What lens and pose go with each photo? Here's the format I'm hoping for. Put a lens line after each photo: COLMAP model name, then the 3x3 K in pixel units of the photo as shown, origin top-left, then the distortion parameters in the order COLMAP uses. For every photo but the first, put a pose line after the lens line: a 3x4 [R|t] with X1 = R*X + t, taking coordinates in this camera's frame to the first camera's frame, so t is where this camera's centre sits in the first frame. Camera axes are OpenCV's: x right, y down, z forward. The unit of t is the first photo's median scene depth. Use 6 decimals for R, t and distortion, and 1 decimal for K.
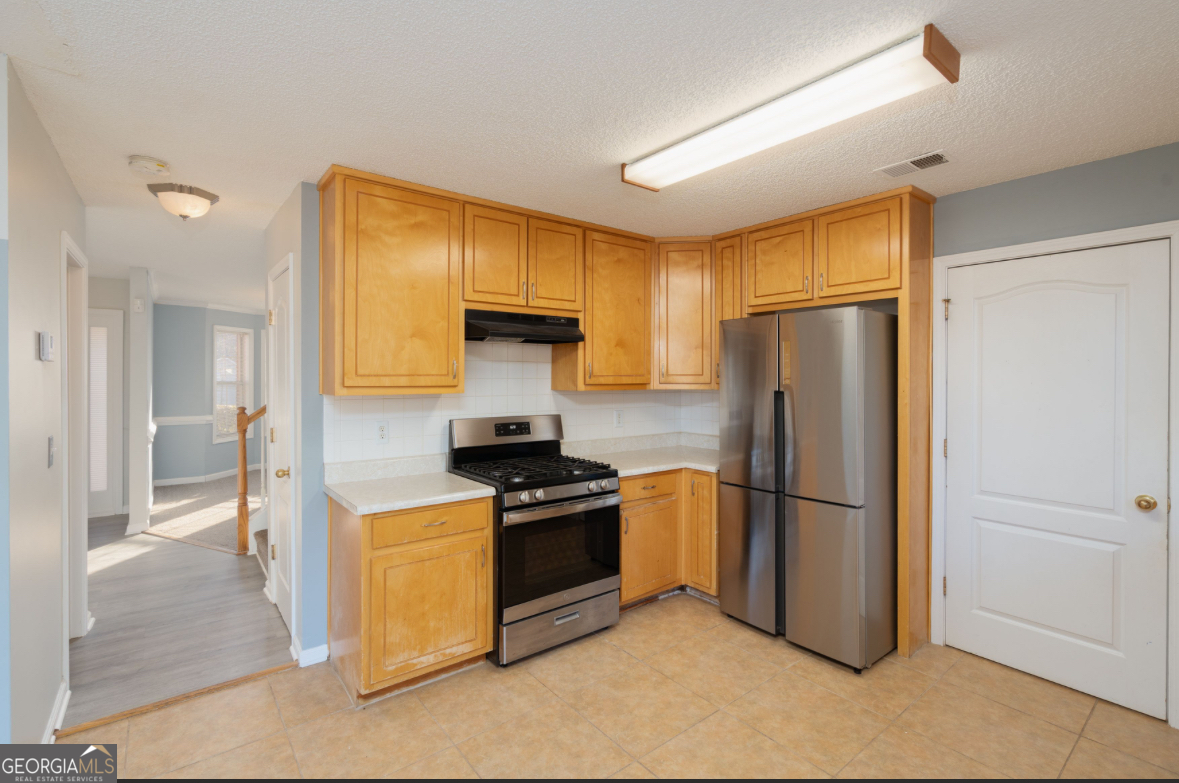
lens RADIAL K [[530.5, 0, 589.5], [0, 530.5, 379.5], [0, 0, 1]] dist [-0.001123, 0.000220]
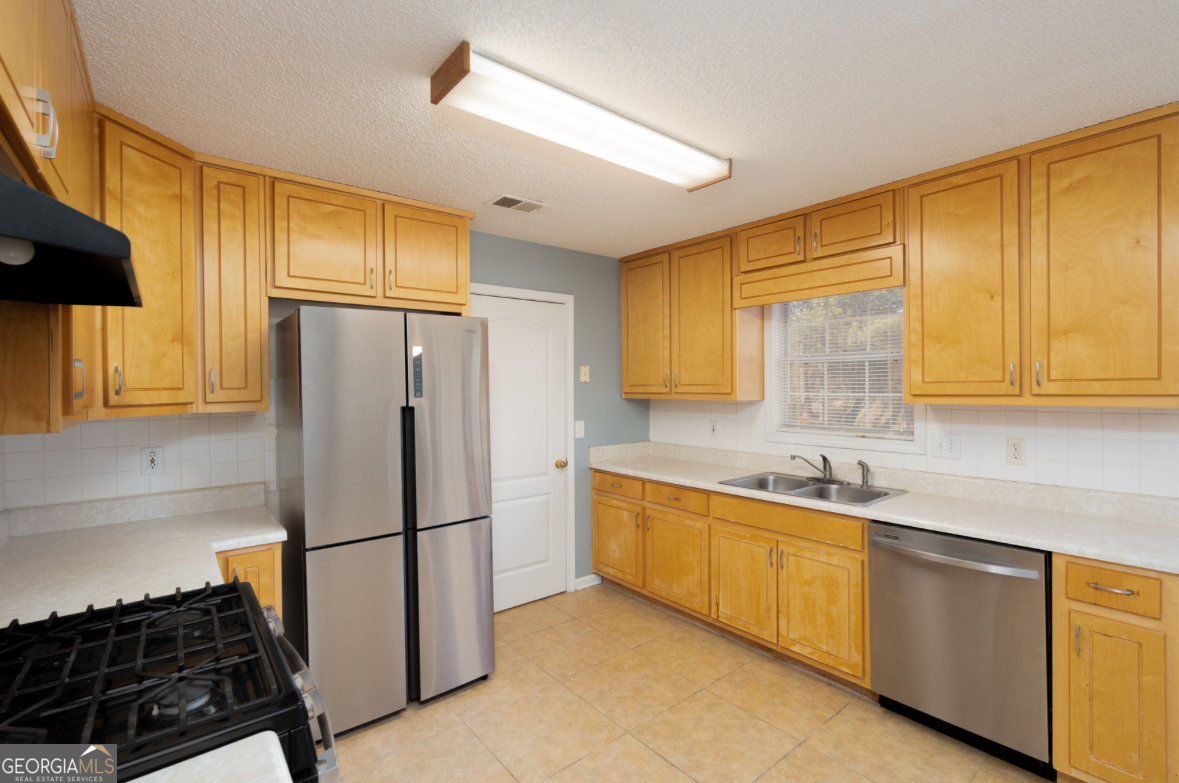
lens RADIAL K [[530.5, 0, 590.0], [0, 530.5, 390.6], [0, 0, 1]] dist [-0.001123, 0.000220]
pose [[-0.017461, -0.010103, 0.999796, -0.471101], [0.015389, 0.999828, 0.010373, -0.007346], [-0.999729, 0.015567, -0.017303, 0.742095]]
